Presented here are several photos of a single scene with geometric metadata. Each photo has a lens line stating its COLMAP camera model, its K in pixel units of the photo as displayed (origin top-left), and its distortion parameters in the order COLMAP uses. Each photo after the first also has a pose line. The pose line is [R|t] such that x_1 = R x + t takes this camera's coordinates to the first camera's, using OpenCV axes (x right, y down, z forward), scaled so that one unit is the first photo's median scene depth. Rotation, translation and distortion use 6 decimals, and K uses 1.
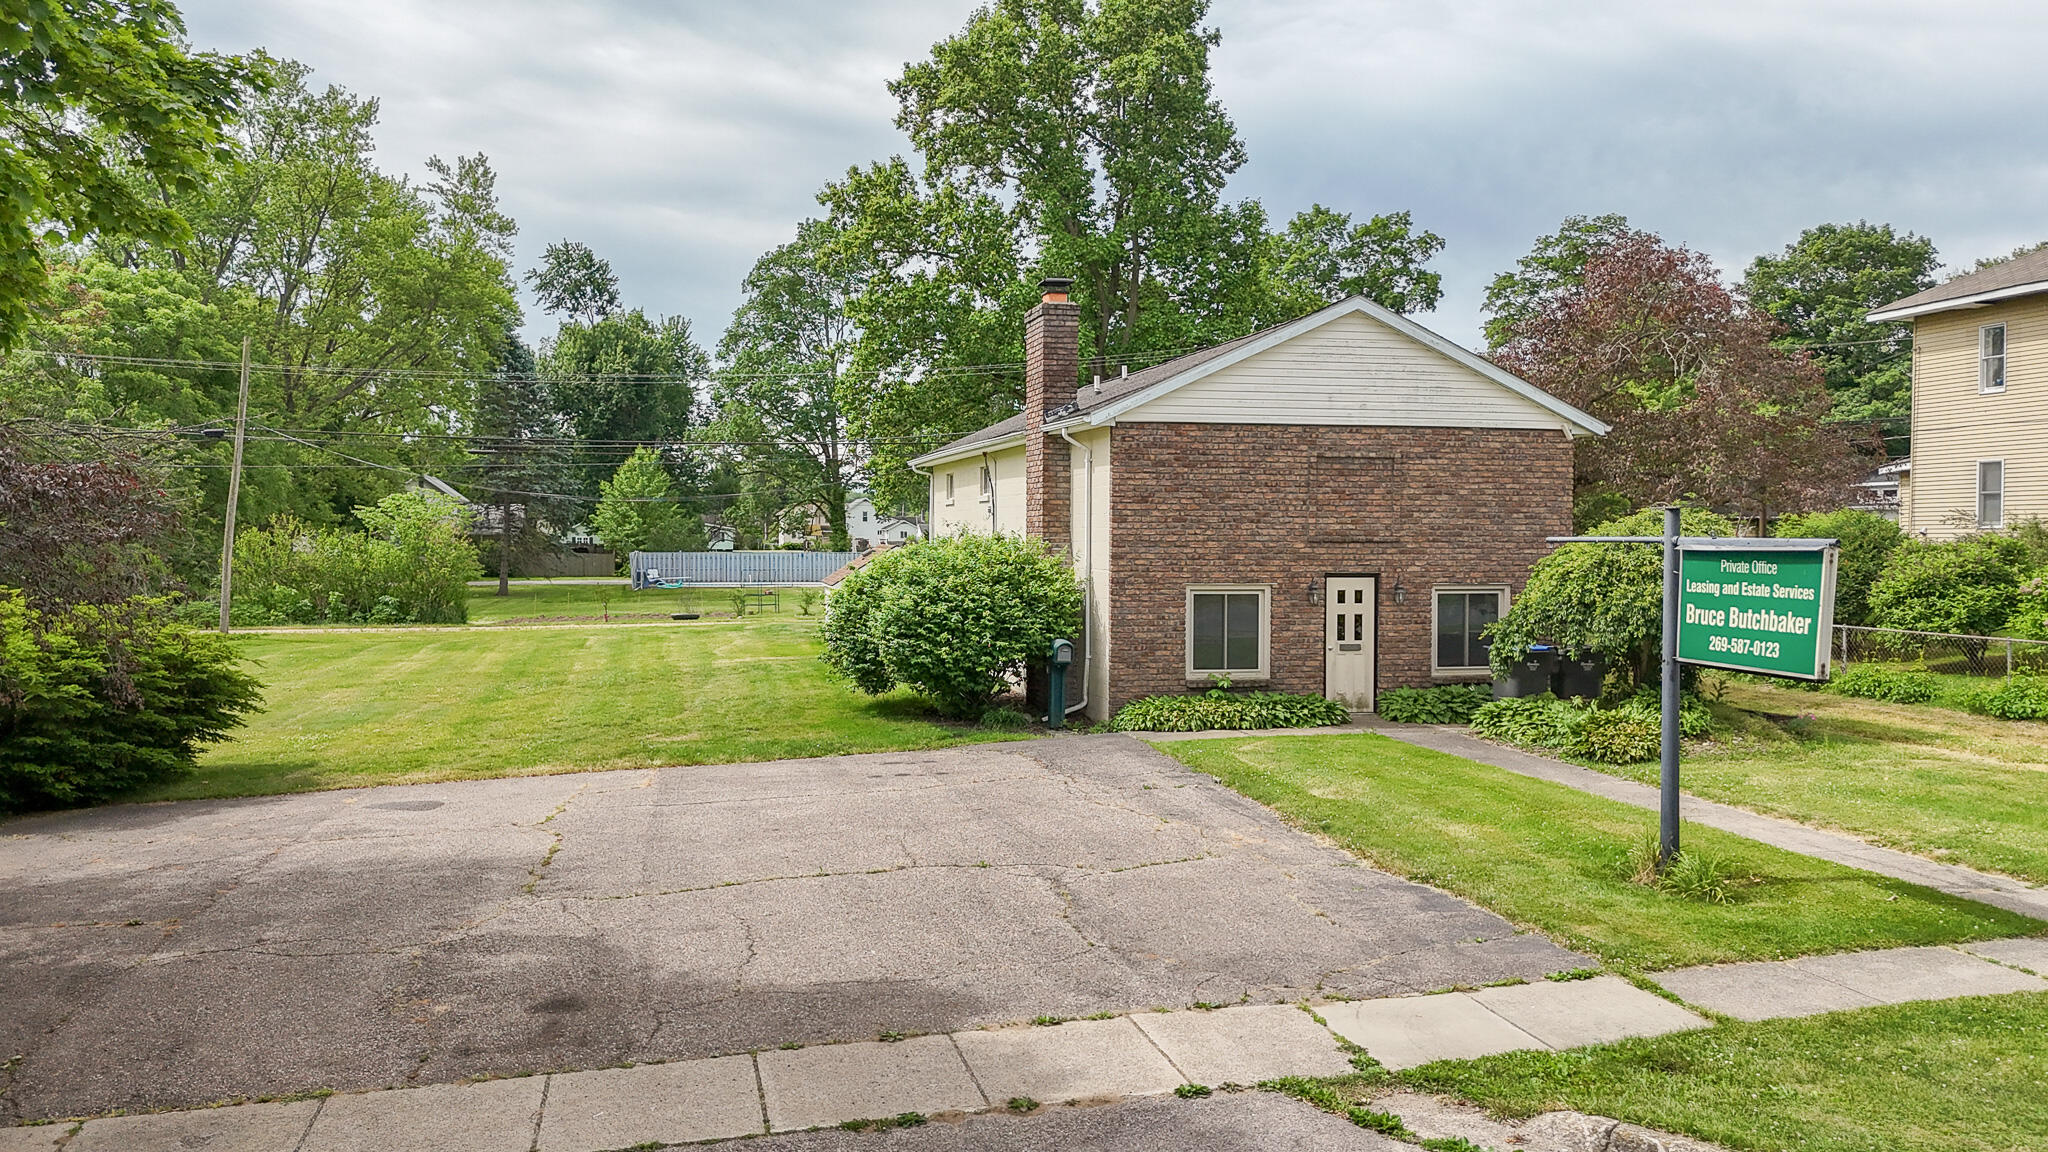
lens RADIAL K [[1548.7, 0, 1013.4], [0, 1548.7, 579.2], [0, 0, 1]] dist [0.078757, -0.083465]
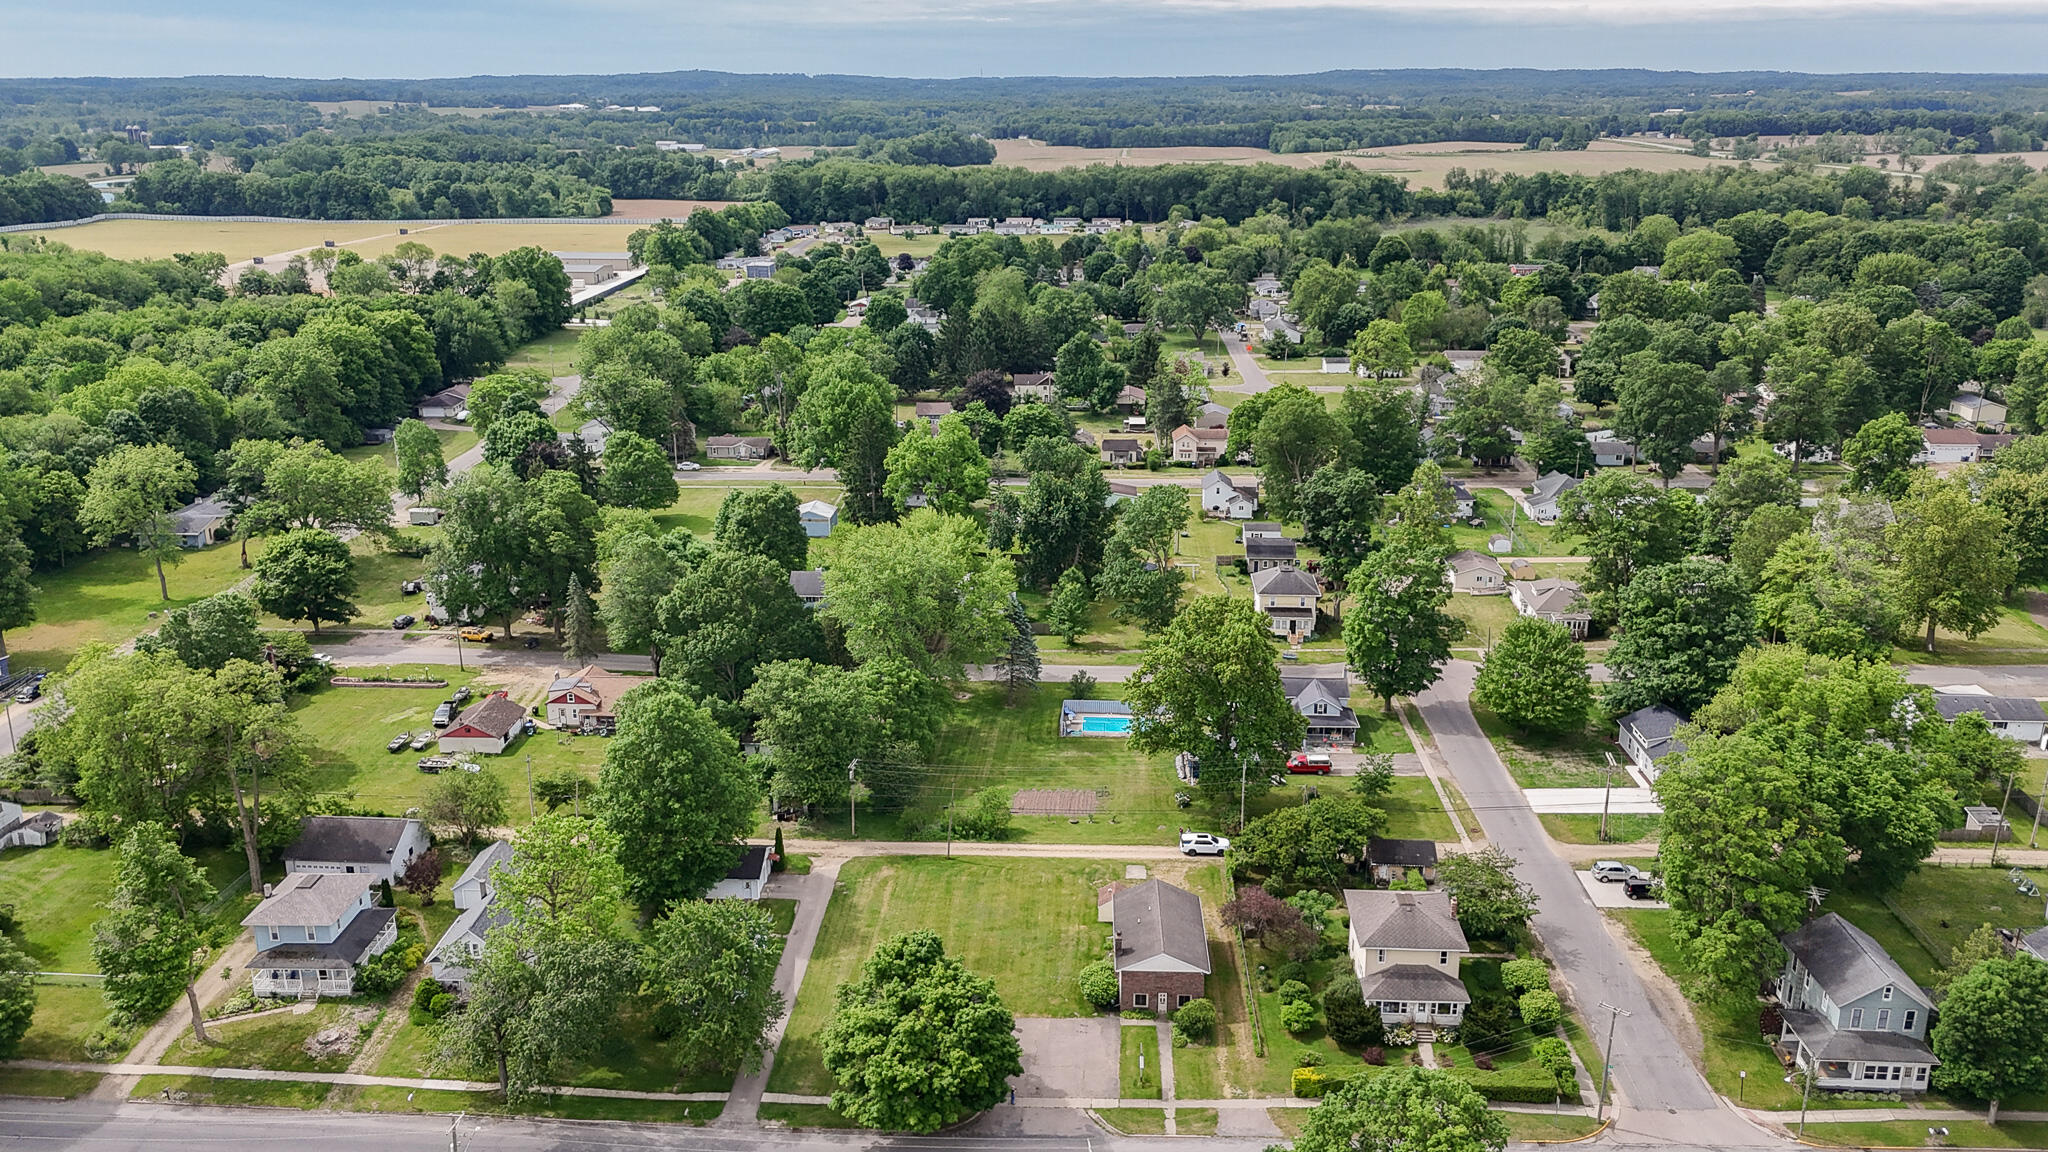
lens RADIAL K [[1604.8, 0, 1021.0], [0, 1604.8, 569.2], [0, 0, 1]] dist [0.088827, -0.141908]
pose [[0.959465, 0.080813, -0.269992, 1.262067], [-0.002511, 0.960419, 0.278548, -3.358588], [0.281816, -0.266579, 0.921692, -4.531426]]
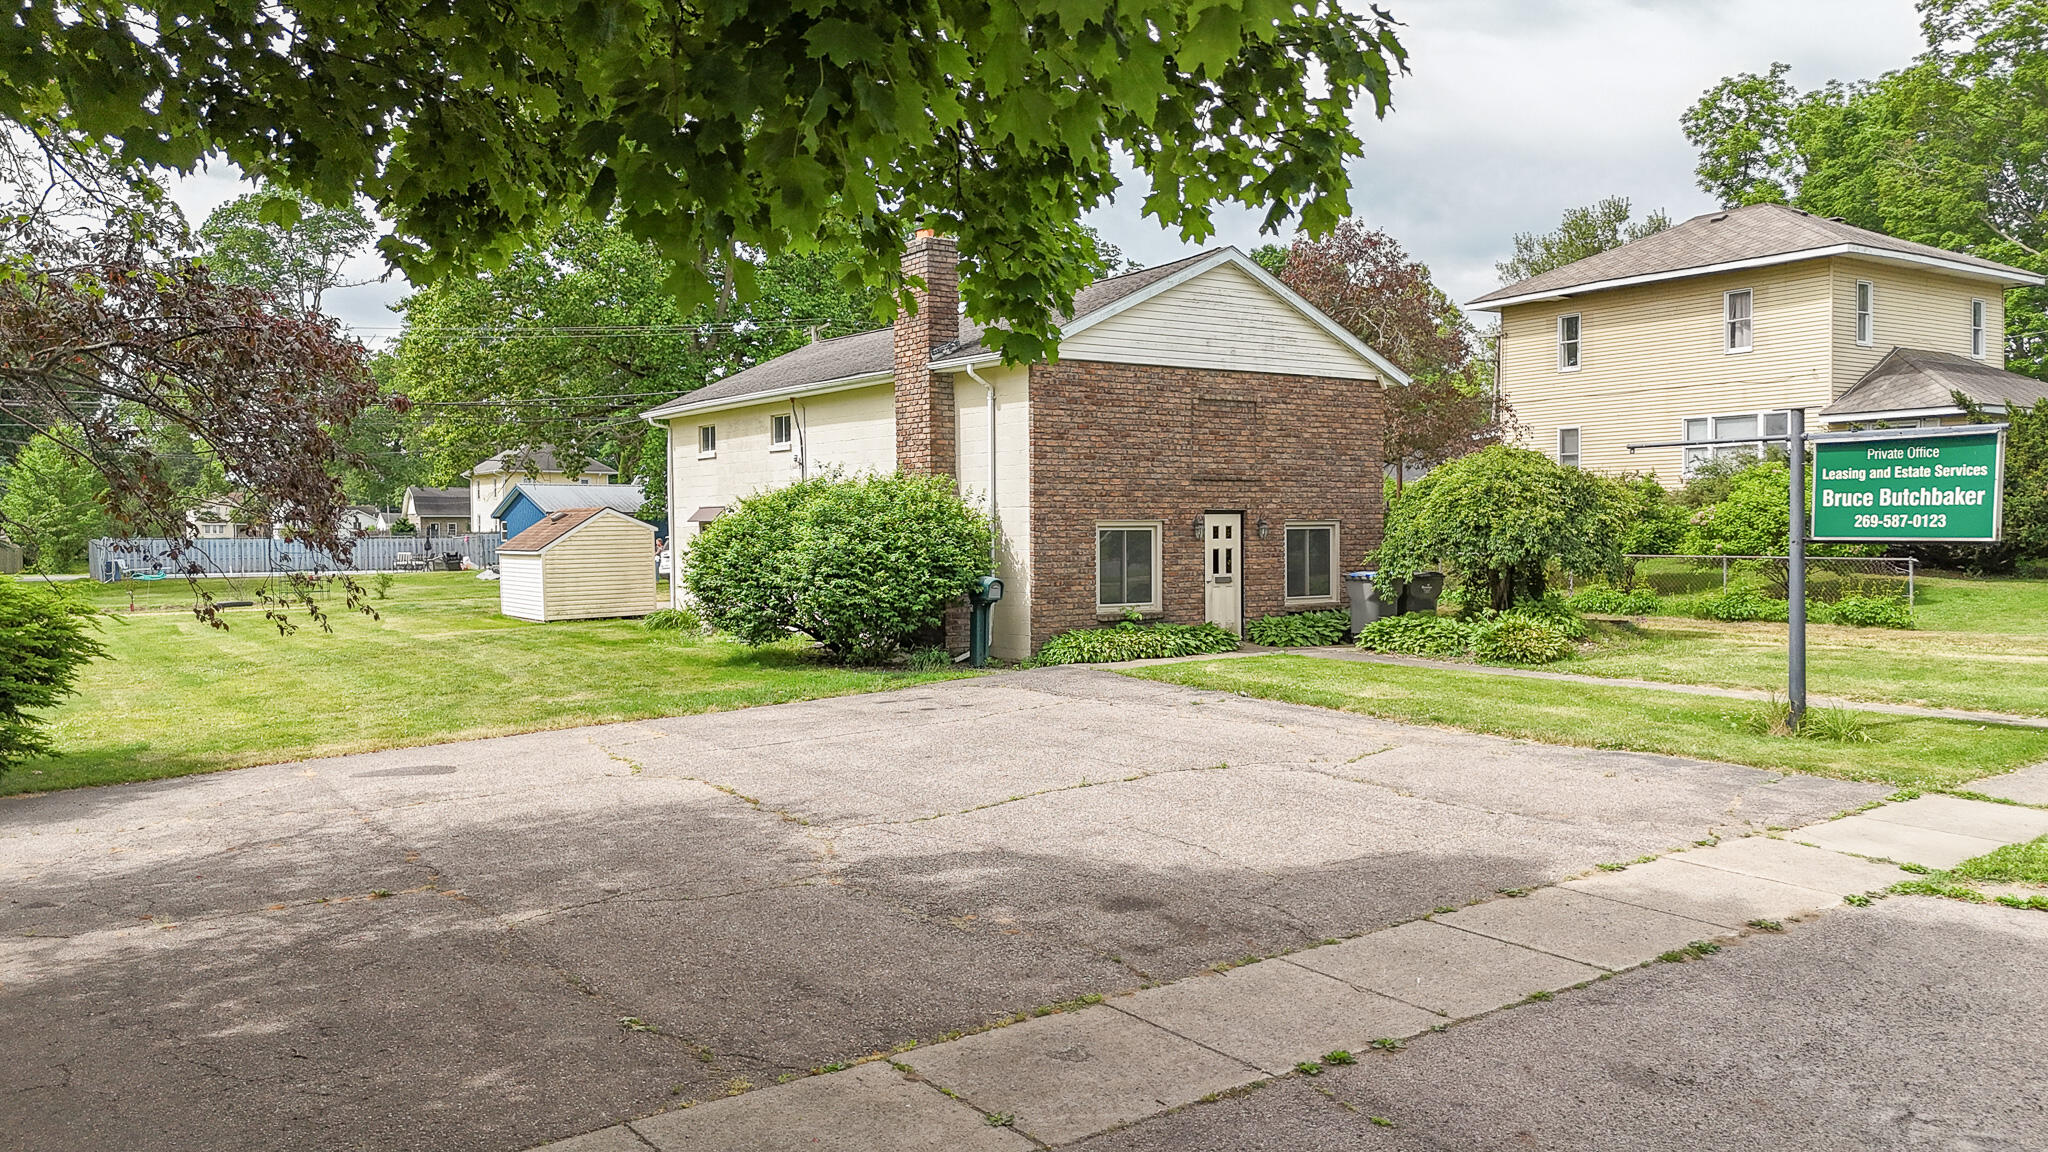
lens RADIAL K [[1517.1, 0, 1021.7], [0, 1517.1, 589.4], [0, 0, 1]] dist [0.078962, -0.089670]
pose [[0.930742, -0.026079, 0.364747, -0.295745], [0.022240, 0.999644, 0.014723, 0.032486], [-0.365001, -0.005592, 0.930990, 0.085559]]
